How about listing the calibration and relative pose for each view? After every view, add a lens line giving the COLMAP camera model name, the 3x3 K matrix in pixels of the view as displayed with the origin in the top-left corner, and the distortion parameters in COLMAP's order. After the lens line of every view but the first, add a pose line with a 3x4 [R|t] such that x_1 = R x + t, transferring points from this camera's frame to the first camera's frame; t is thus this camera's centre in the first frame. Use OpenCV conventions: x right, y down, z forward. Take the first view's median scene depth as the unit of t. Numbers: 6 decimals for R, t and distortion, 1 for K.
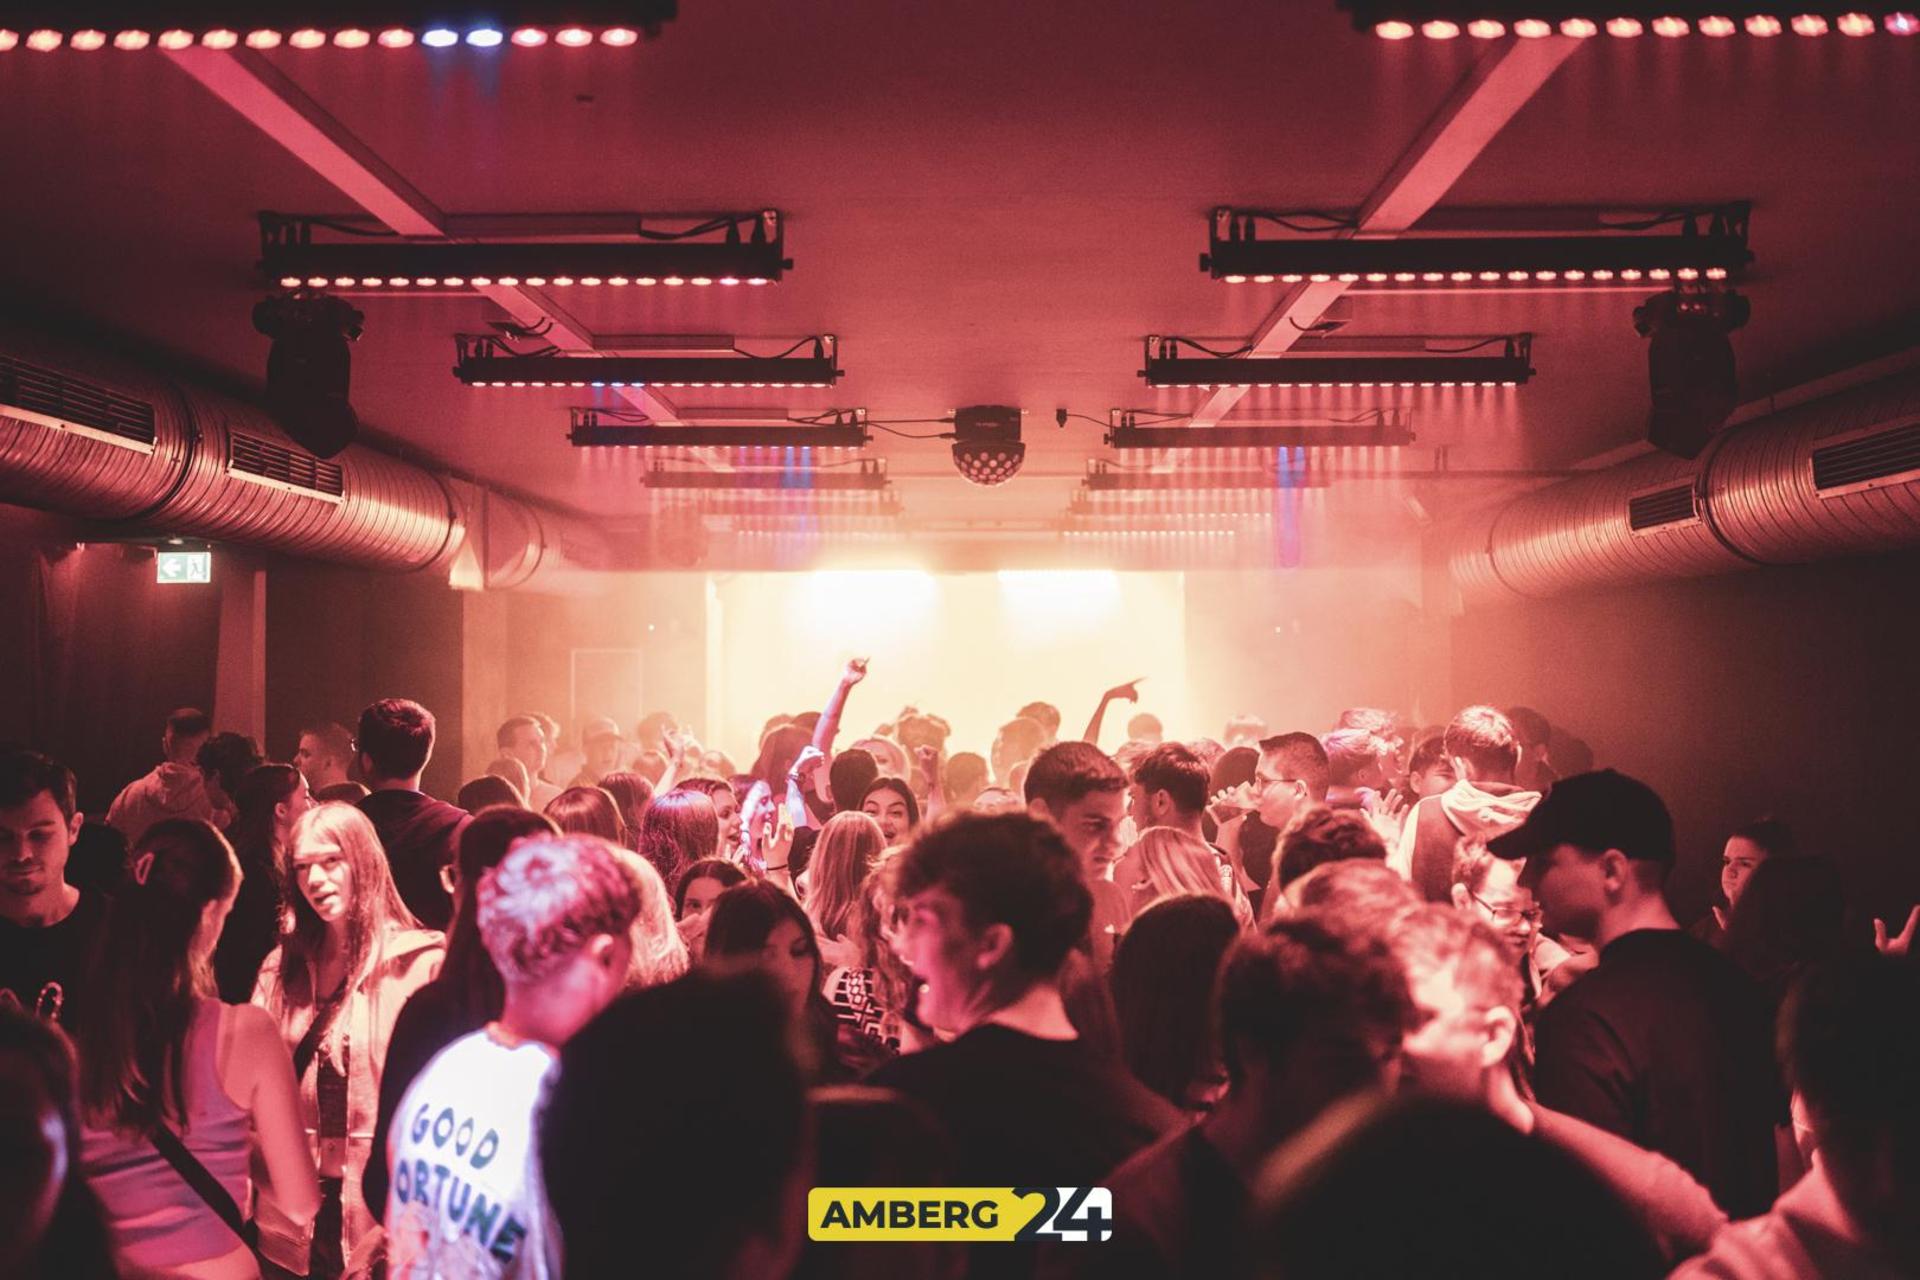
lens RADIAL K [[1918.2, 0, 960.0], [0, 1918.2, 640.0], [0, 0, 1]] dist [-0.002897, 0.000433]
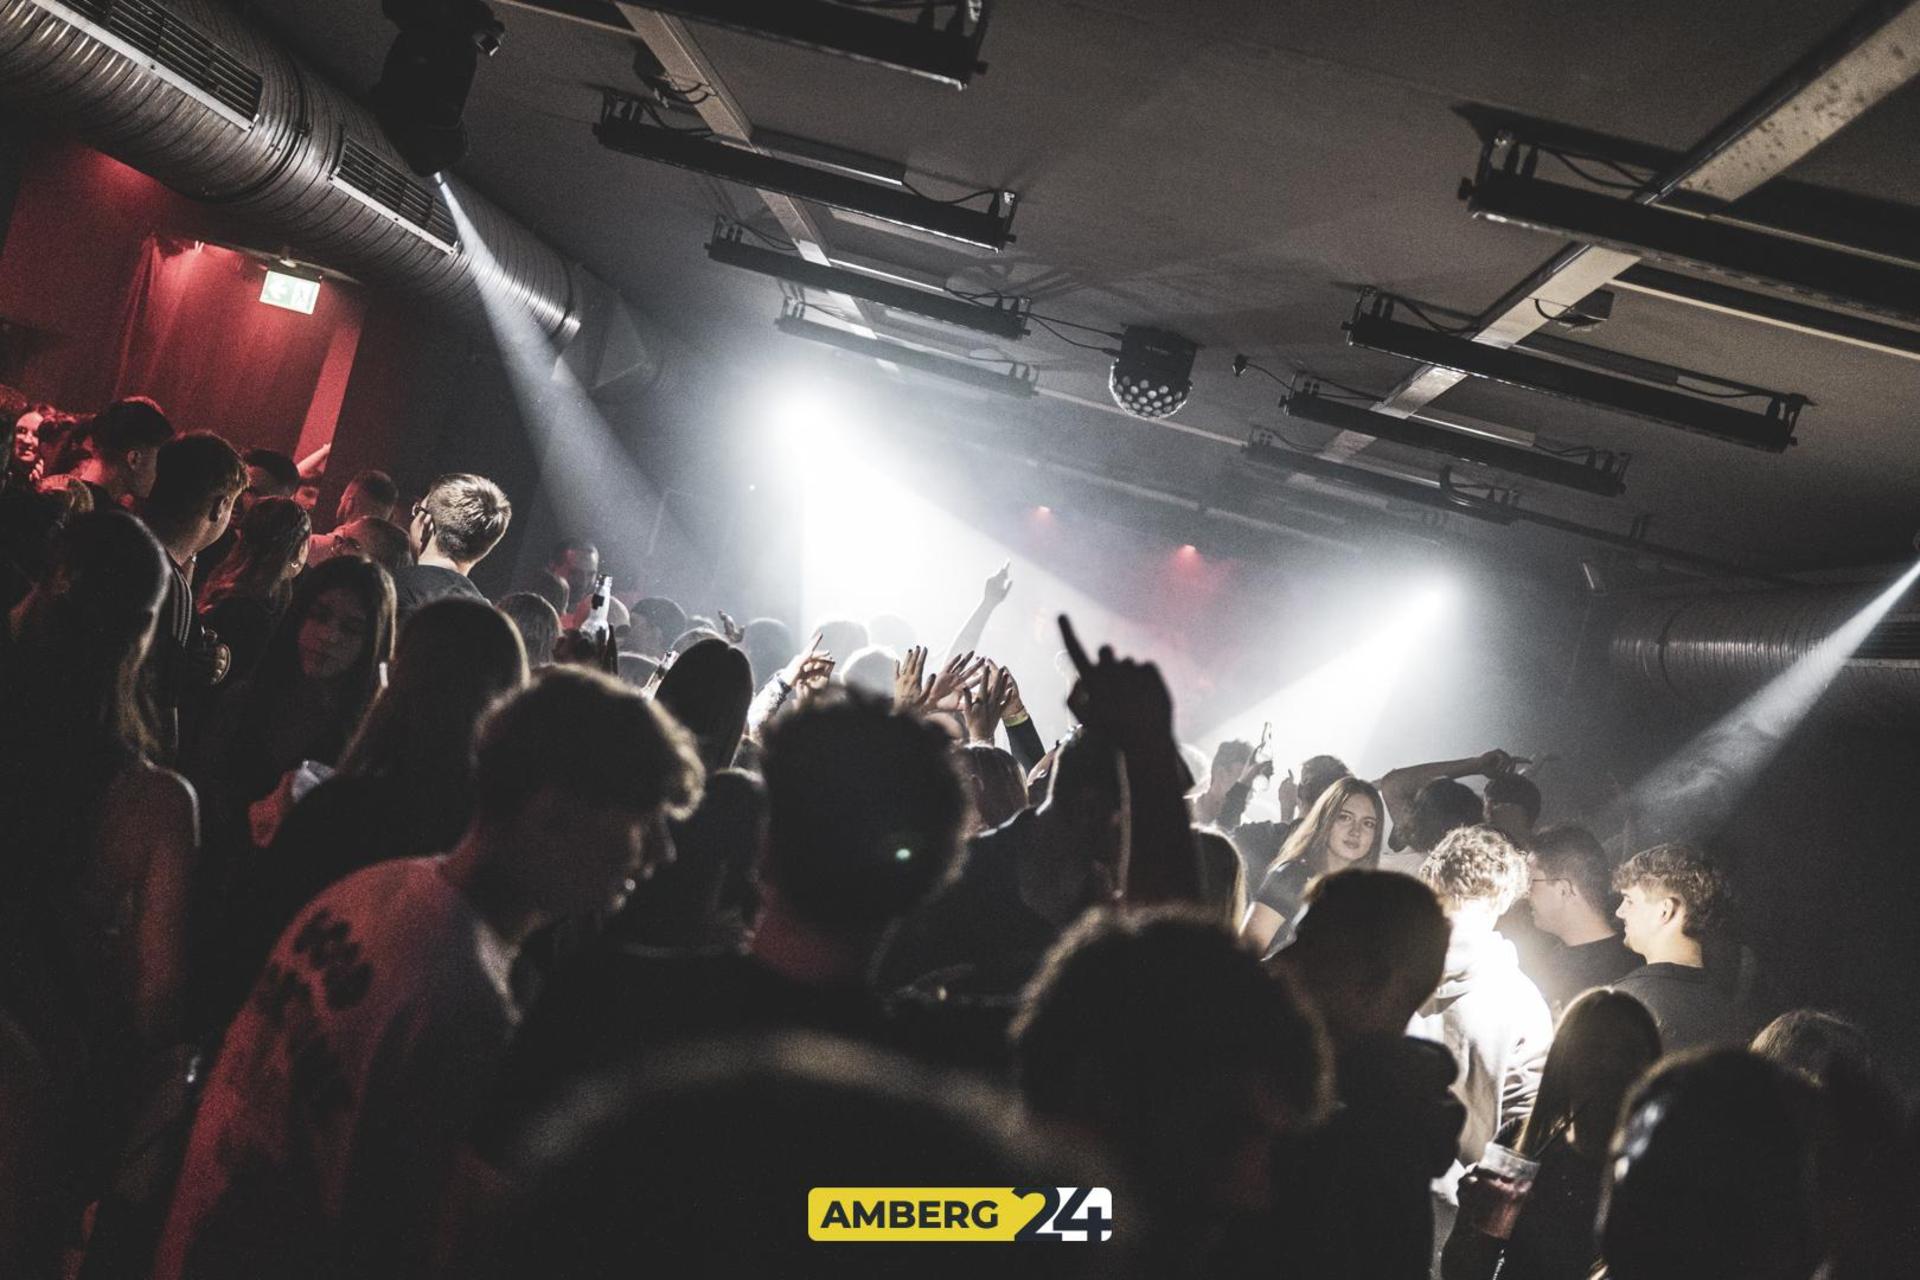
lens RADIAL K [[1945.1, 0, 897.5], [0, 1945.1, 640.8], [0, 0, 1]] dist [-0.000091, -0.000611]
pose [[0.961263, 0.263482, -0.080939, 0.008011], [-0.260987, 0.964505, 0.040187, 0.015940], [0.088655, -0.017506, 0.995909, 0.099658]]
